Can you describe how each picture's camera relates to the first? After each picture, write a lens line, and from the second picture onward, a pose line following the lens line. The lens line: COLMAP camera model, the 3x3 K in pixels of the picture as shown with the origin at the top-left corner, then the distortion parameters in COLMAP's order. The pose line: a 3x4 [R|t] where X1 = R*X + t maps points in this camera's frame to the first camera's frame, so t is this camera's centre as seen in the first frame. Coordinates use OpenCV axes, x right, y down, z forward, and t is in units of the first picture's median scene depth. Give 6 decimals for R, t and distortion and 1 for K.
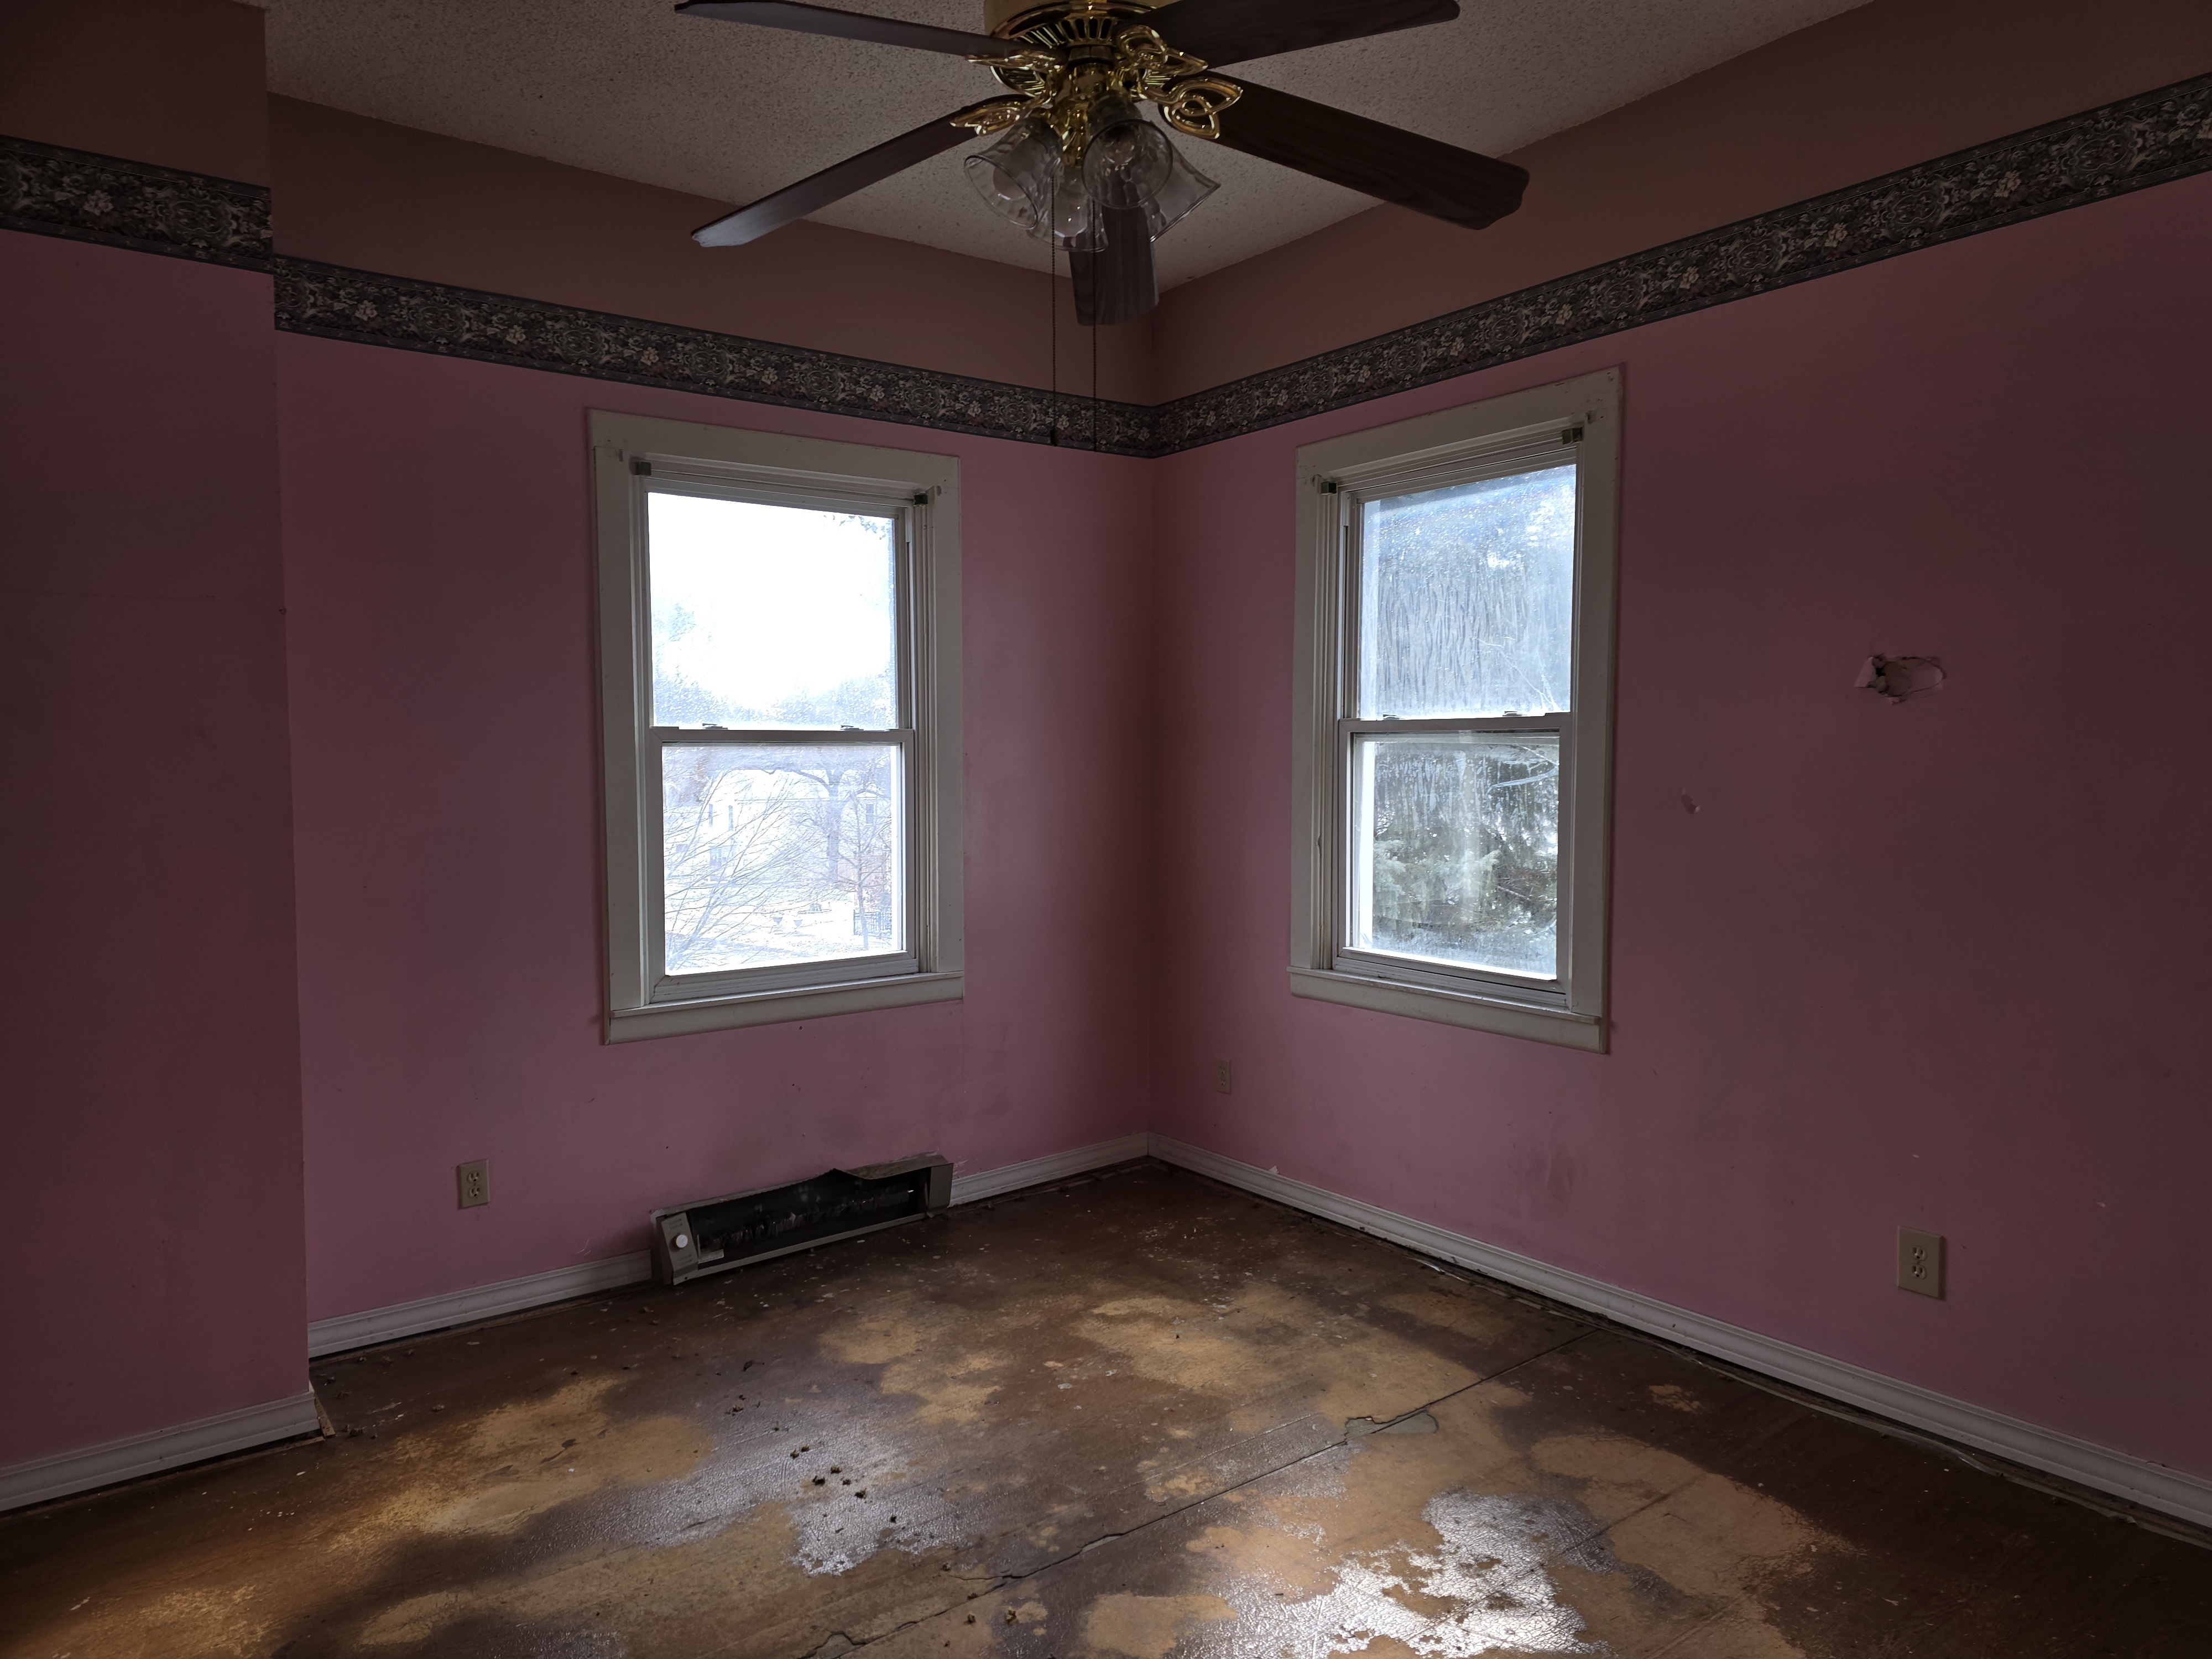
lens RADIAL K [[1475.1, 0, 1117.4], [0, 1475.1, 827.1], [0, 0, 1]] dist [0.096462, -0.075509]
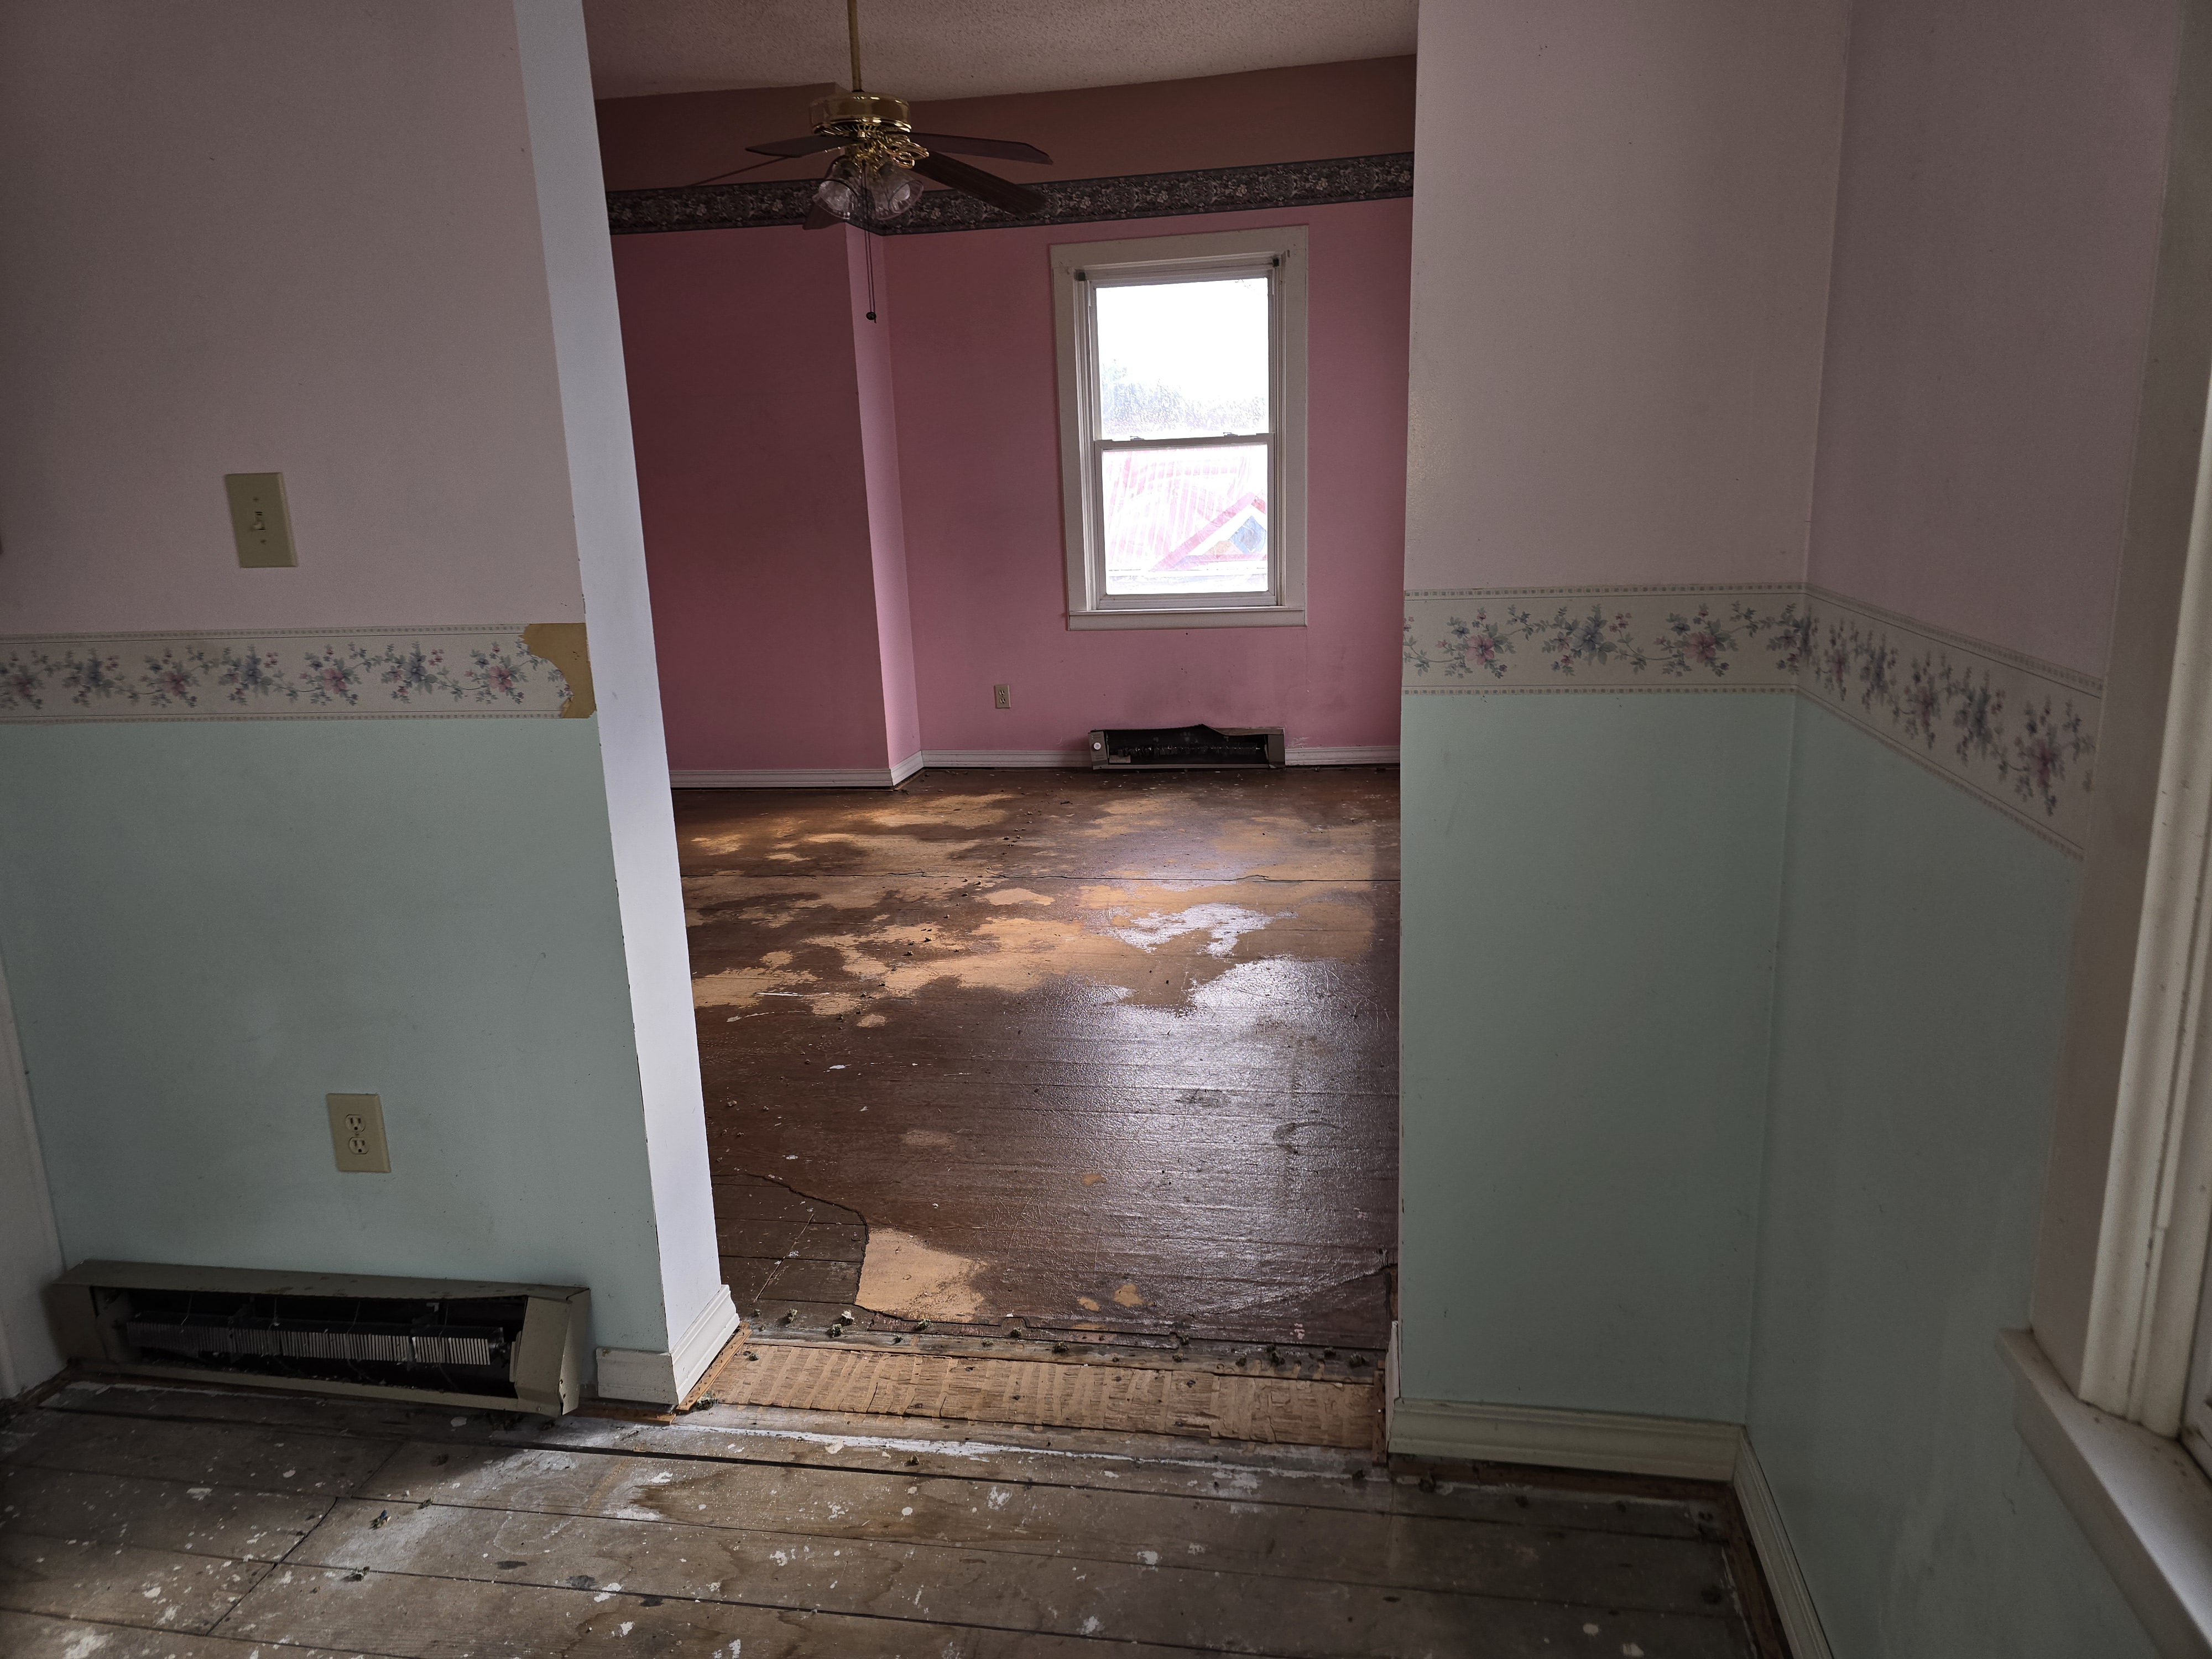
lens RADIAL K [[1475.1, 0, 1117.4], [0, 1475.1, 827.1], [0, 0, 1]] dist [0.096462, -0.075509]
pose [[0.677474, 0.161341, -0.717634, 0.951564], [-0.005749, 0.976778, 0.214175, -0.000783], [0.735525, -0.140972, 0.662669, -0.138408]]
